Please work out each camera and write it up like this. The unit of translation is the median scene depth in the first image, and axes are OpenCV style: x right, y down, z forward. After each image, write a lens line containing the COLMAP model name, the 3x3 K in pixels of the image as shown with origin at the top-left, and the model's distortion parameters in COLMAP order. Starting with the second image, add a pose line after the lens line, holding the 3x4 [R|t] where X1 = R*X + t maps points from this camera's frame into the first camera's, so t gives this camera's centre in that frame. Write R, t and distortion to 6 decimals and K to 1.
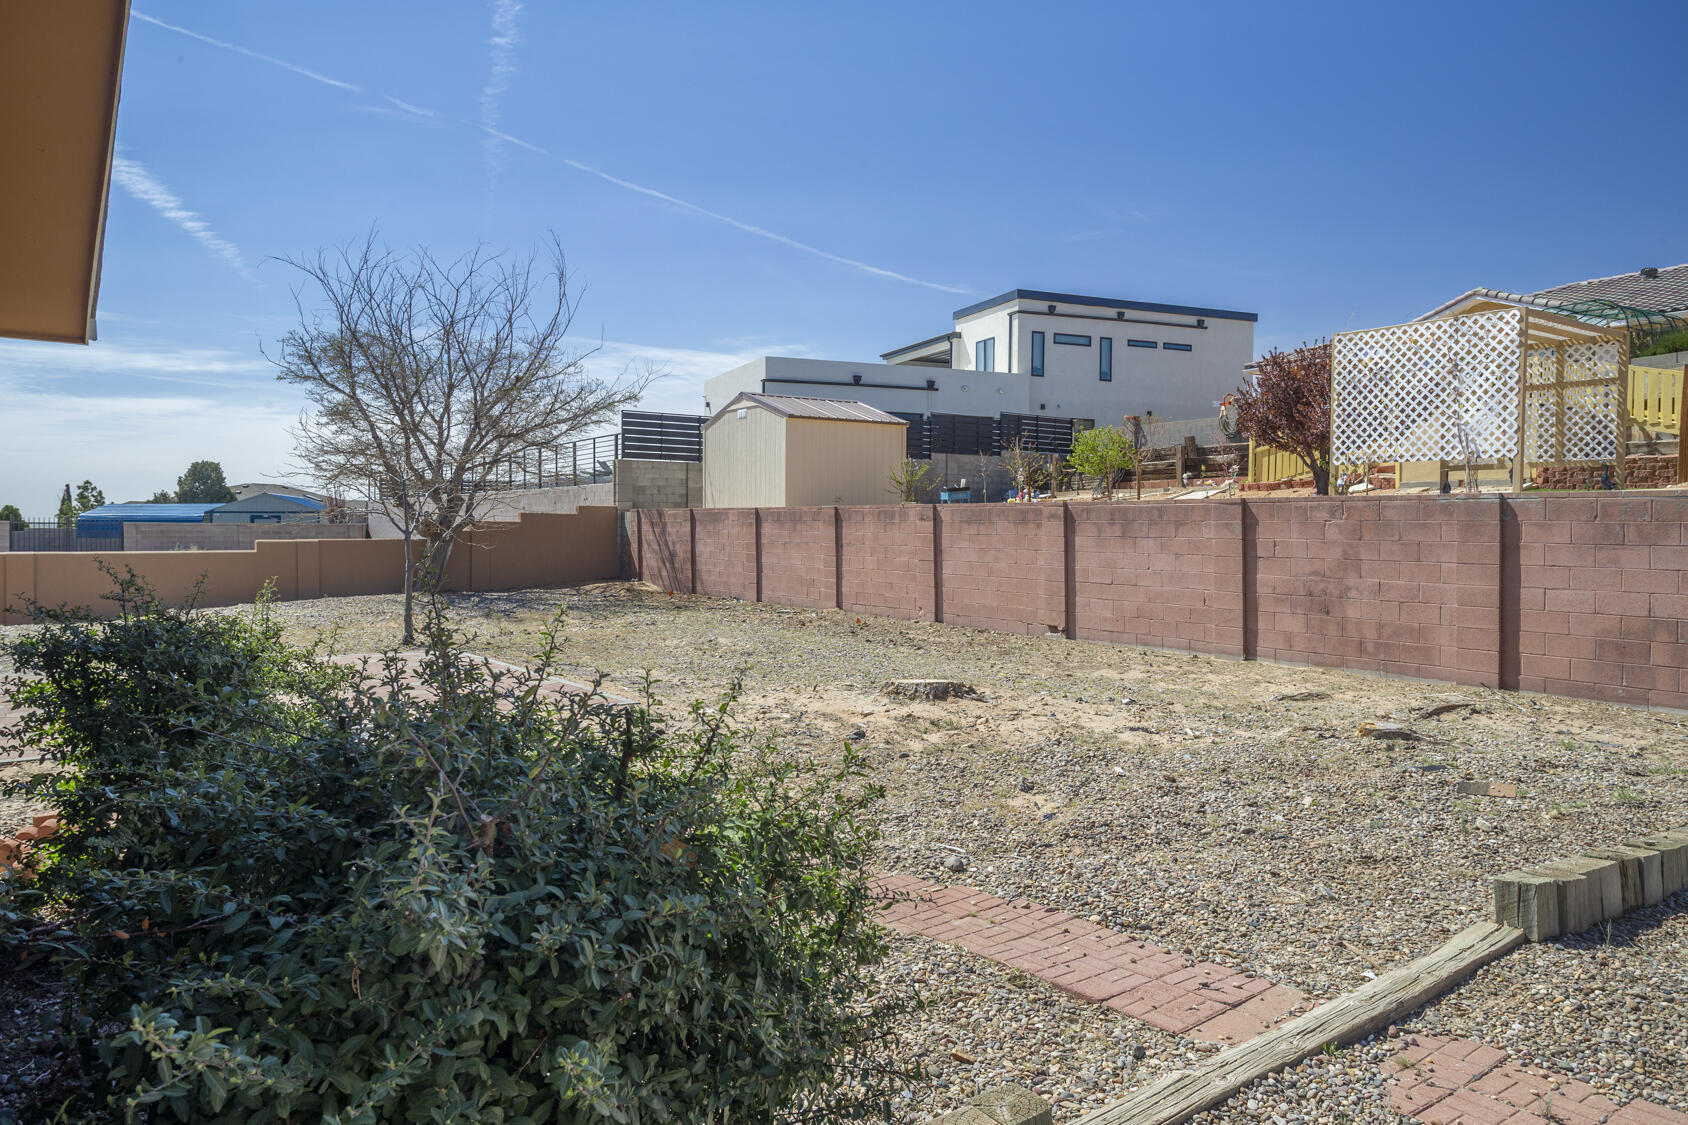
lens RADIAL K [[1168.5, 0, 845.5], [0, 1168.5, 584.4], [0, 0, 1]] dist [0.004626, 0.002980]
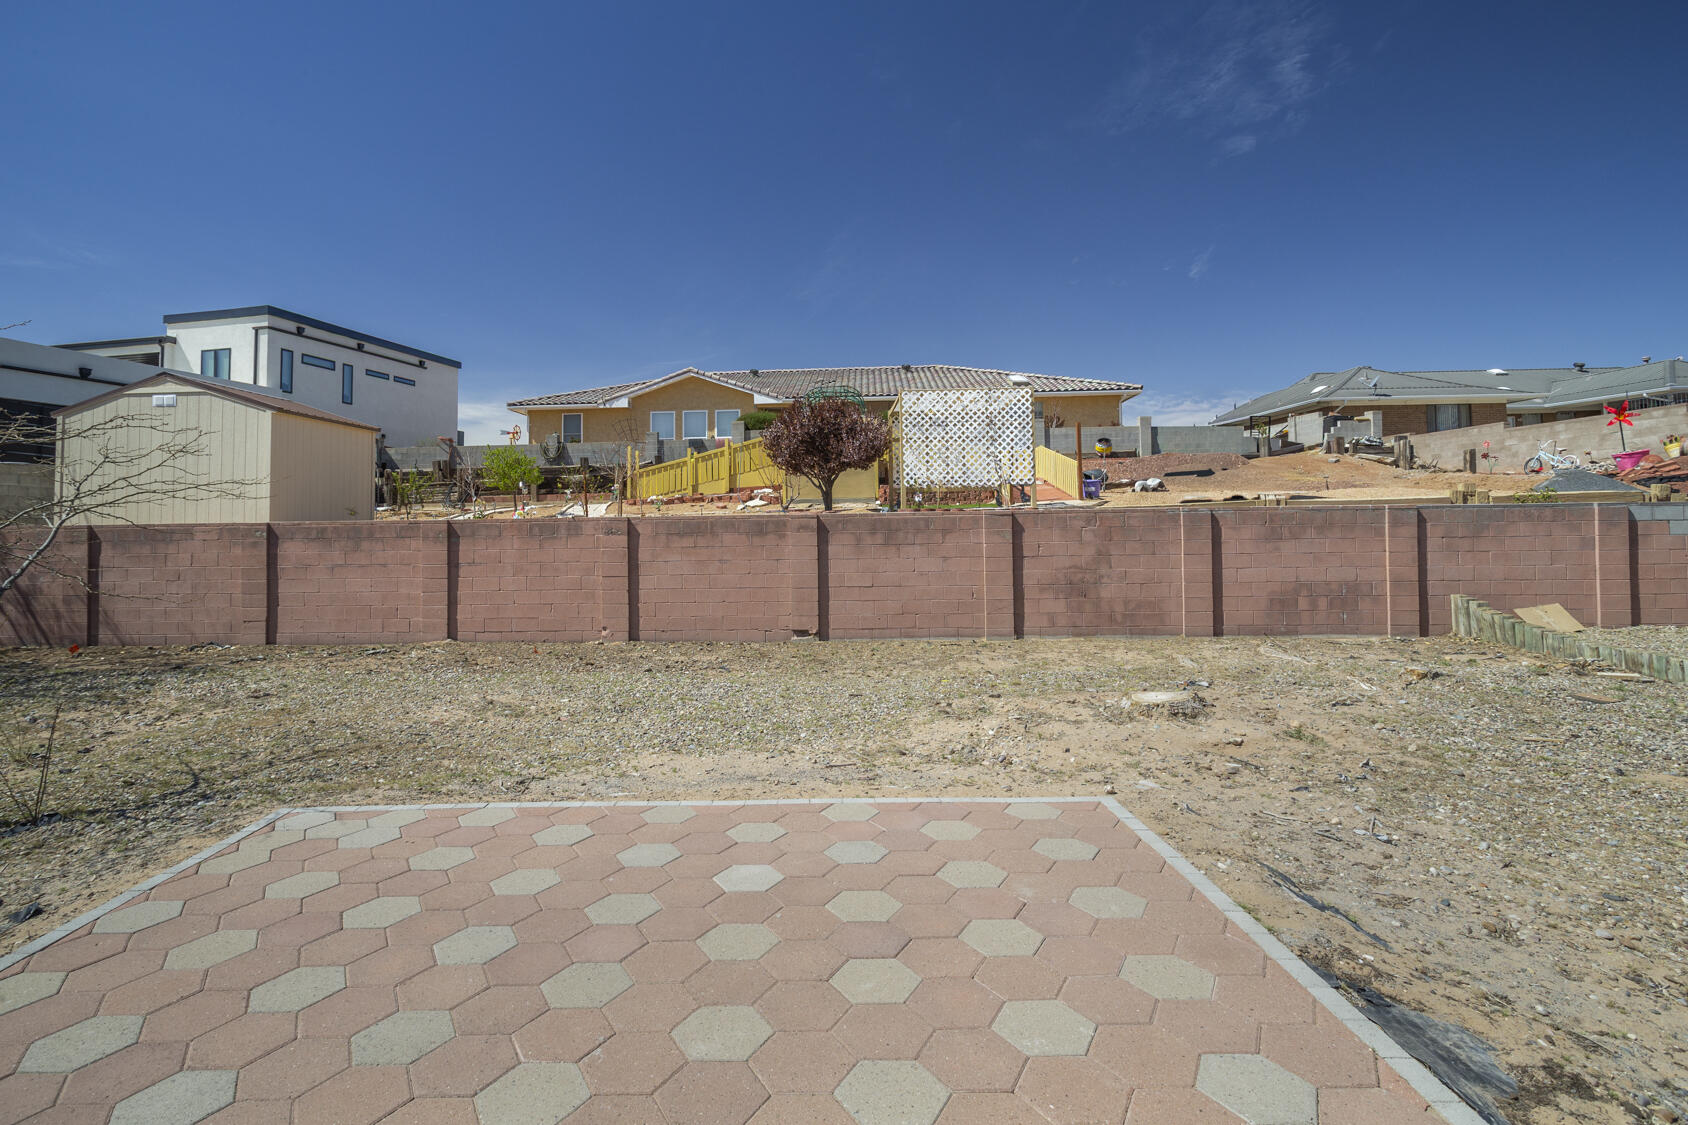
lens RADIAL K [[848.0, 0, 841.4], [0, 848.0, 503.6], [0, 0, 1]] dist [-0.000556, 0.000639]
pose [[0.591605, 0.007184, 0.806196, -0.437829], [0.059014, 0.996892, -0.052190, -0.037927], [-0.804065, 0.078453, 0.589342, 0.519297]]
